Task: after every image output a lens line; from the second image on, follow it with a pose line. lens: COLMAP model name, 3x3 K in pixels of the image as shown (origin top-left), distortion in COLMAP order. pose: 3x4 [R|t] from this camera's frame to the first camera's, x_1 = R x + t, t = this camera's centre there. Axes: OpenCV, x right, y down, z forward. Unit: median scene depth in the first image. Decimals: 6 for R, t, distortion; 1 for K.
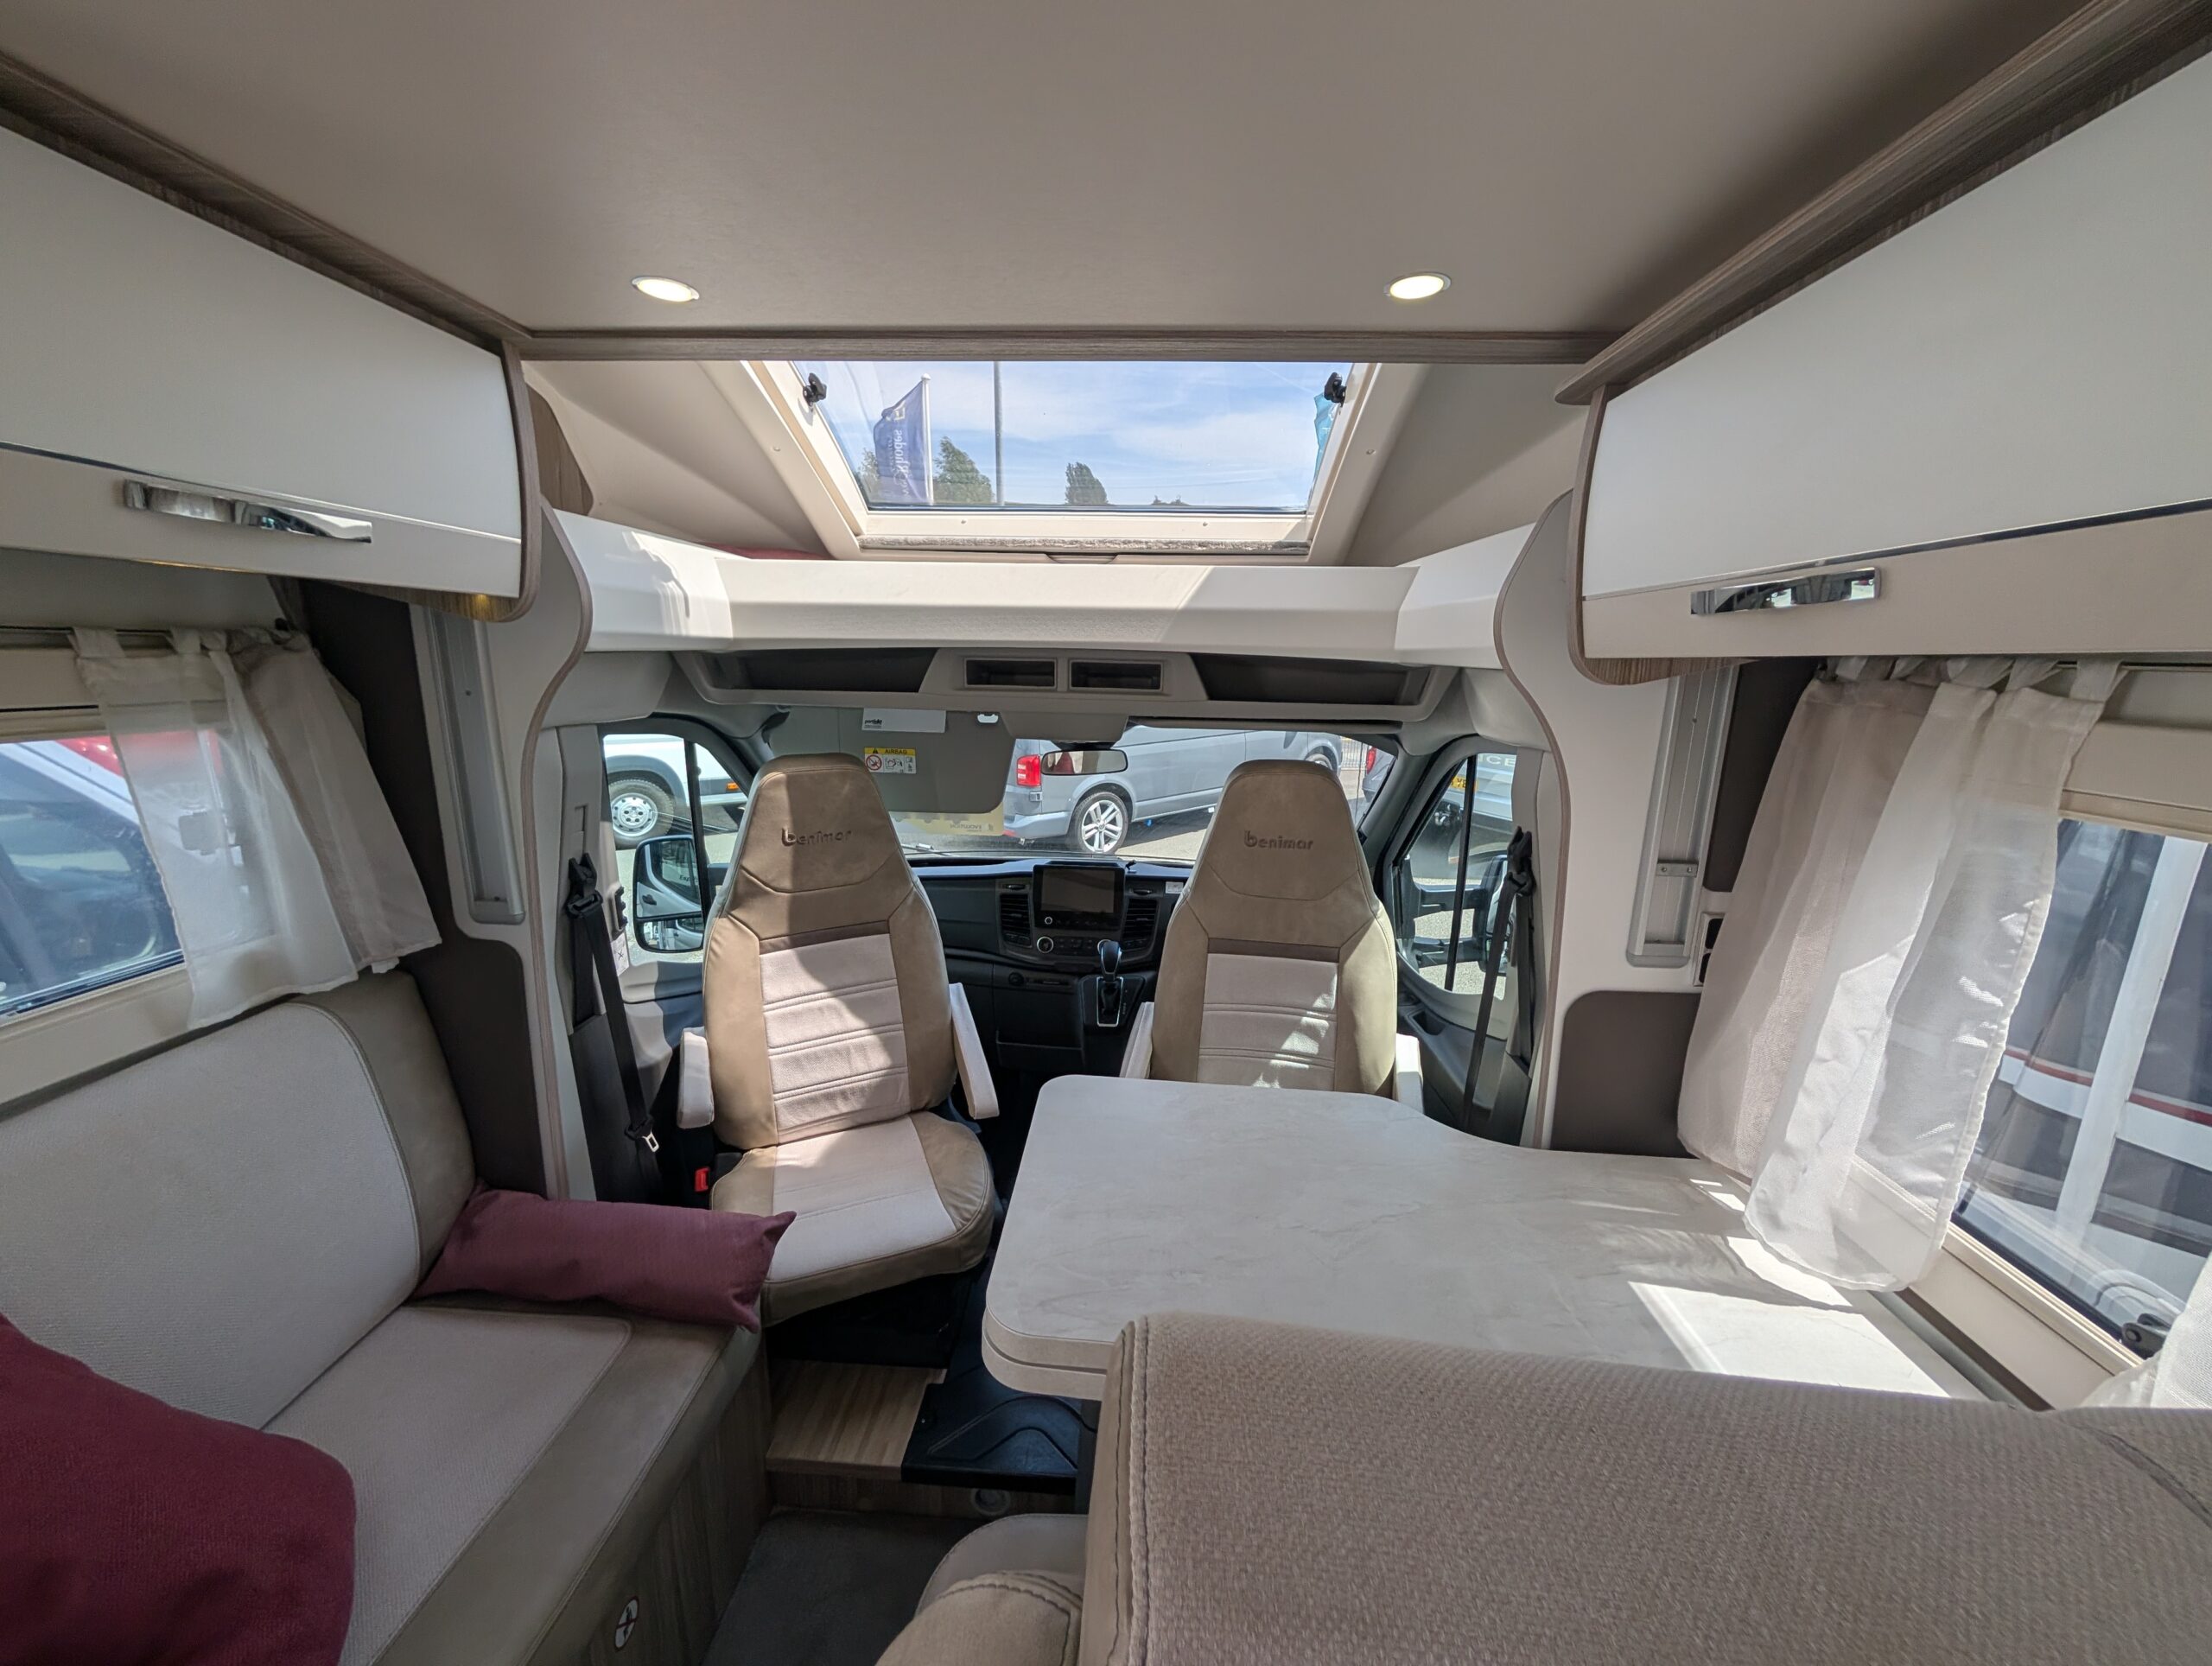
lens RADIAL K [[828.5, 0, 1106.0], [0, 828.5, 833.0], [0, 0, 1]] dist [0.008822, -0.005110]
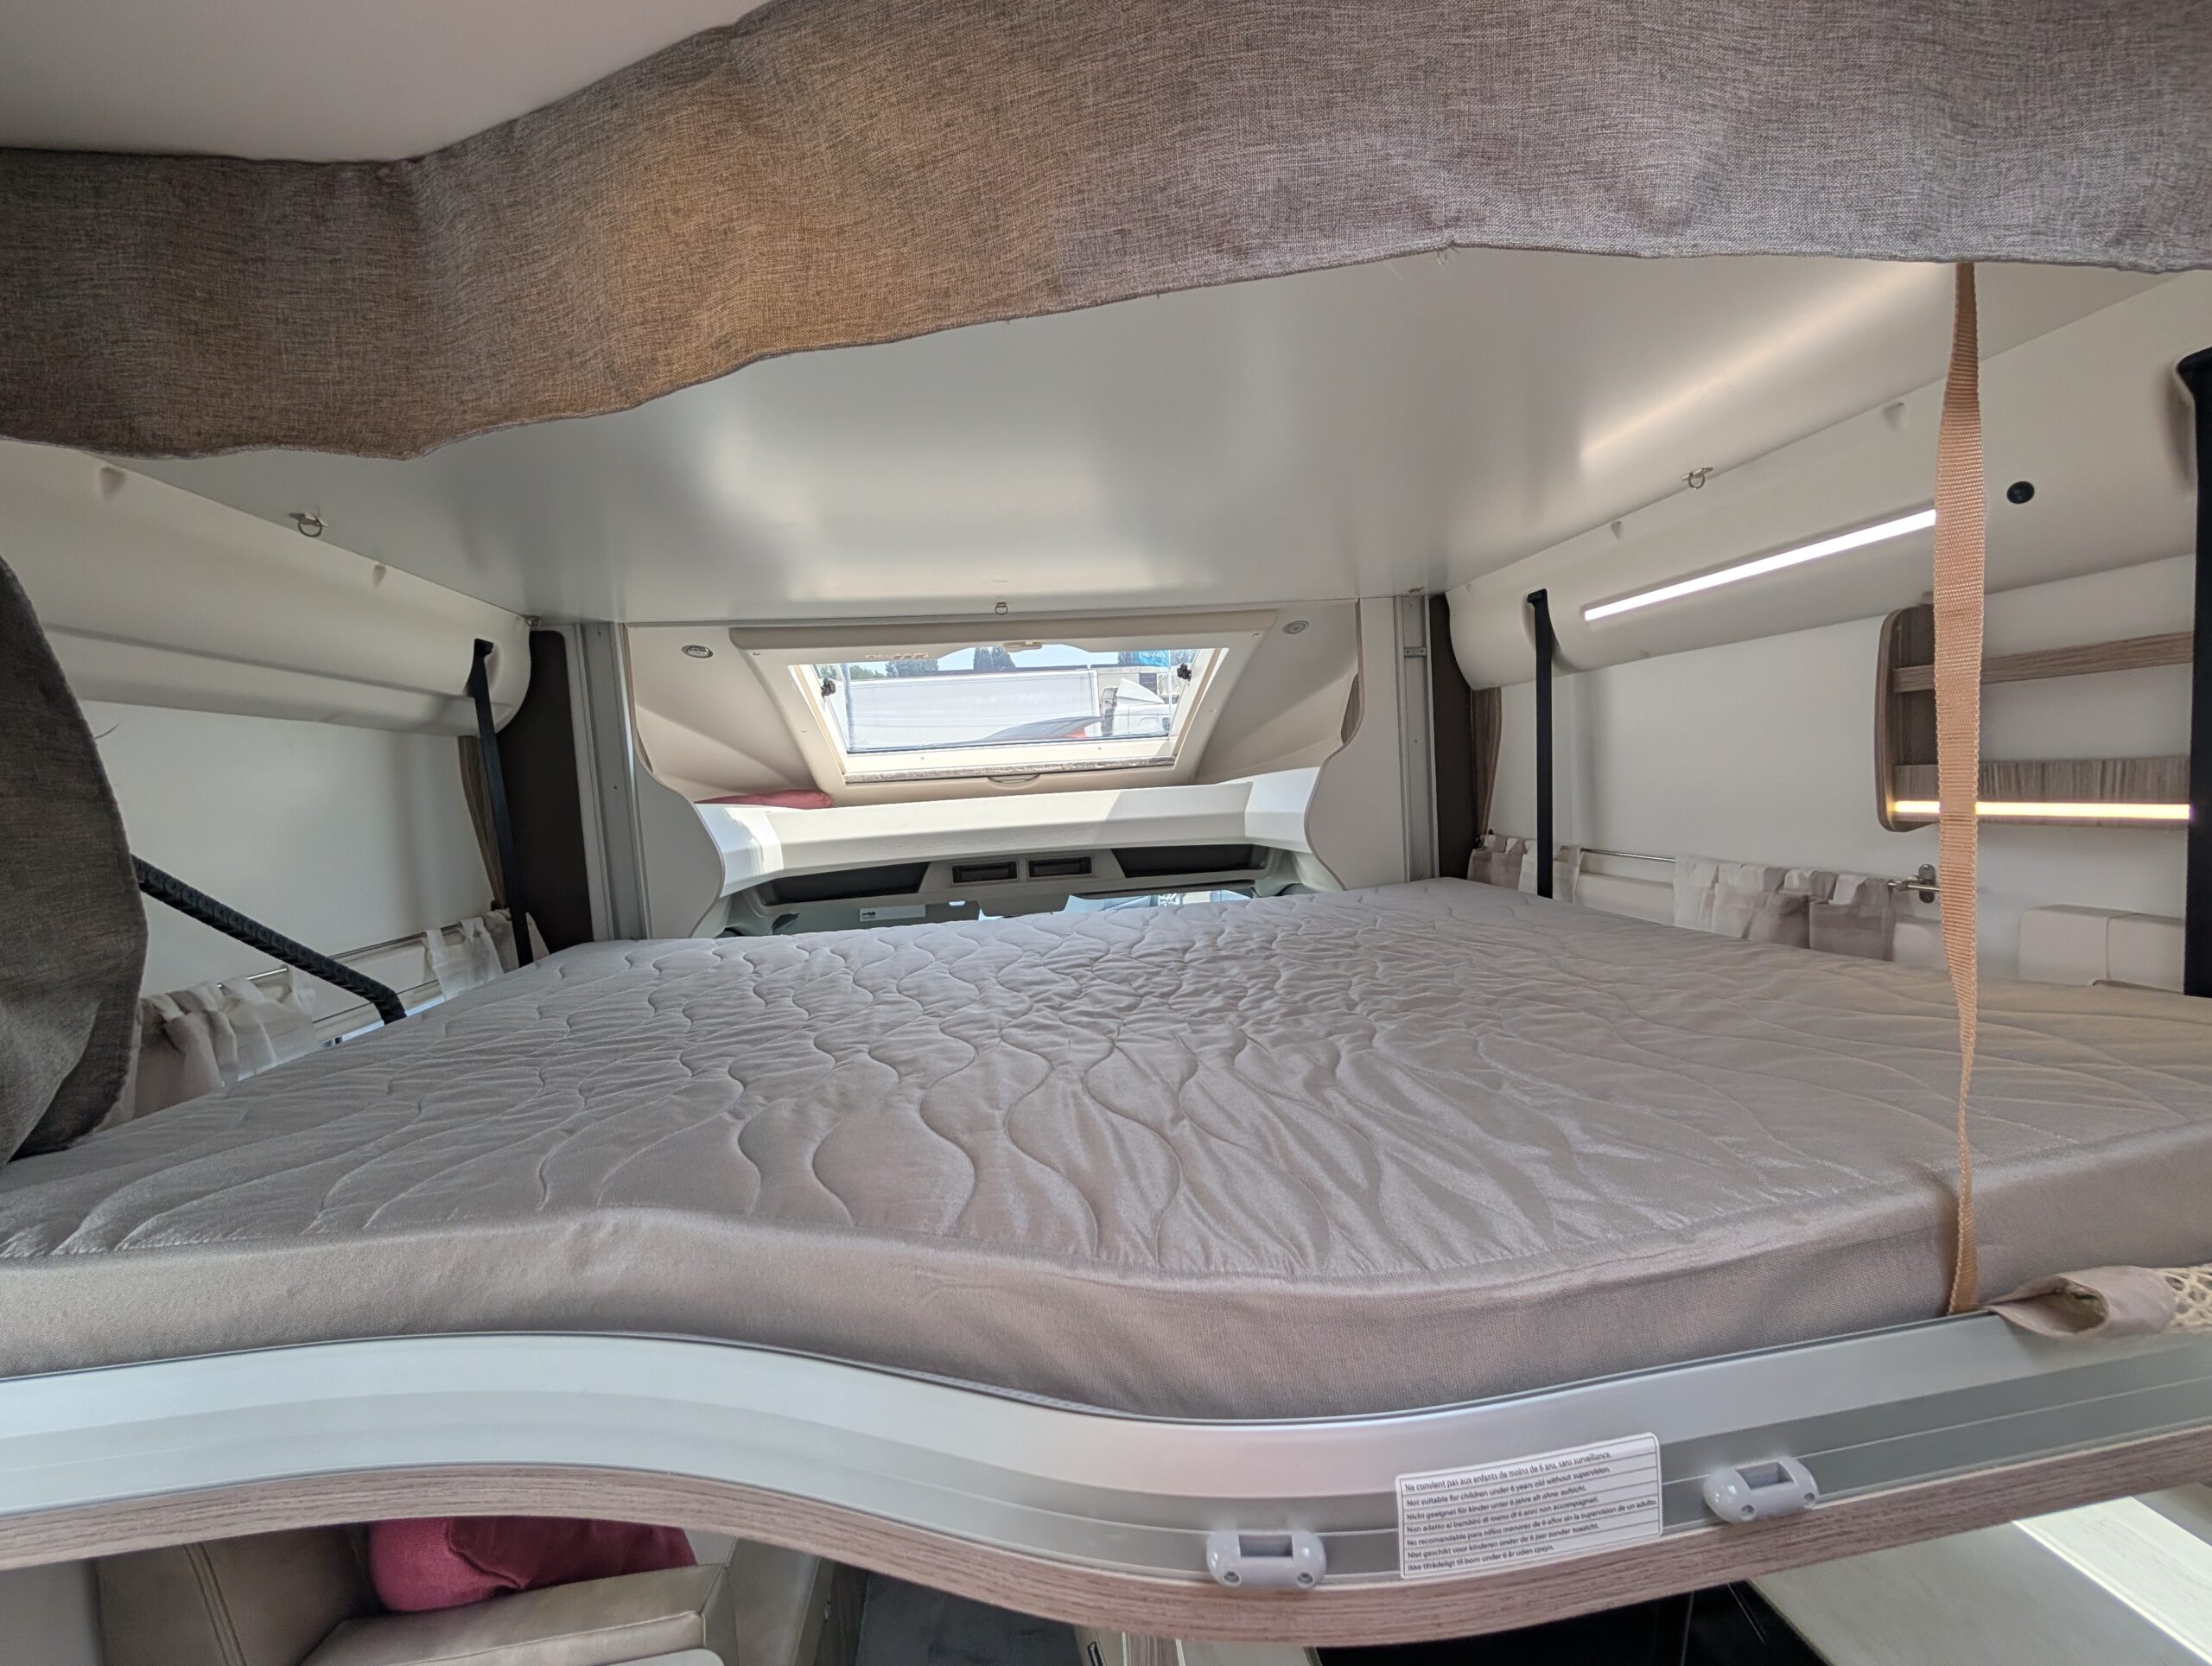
lens RADIAL K [[844.6, 0, 1114.9], [0, 844.6, 841.7], [0, 0, 1]] dist [0.016552, -0.005424]
pose [[0.975200, -0.088055, 0.203057, -0.168916], [0.115532, 0.985063, -0.127685, -0.034417], [-0.188781, 0.147978, 0.970806, -0.387664]]
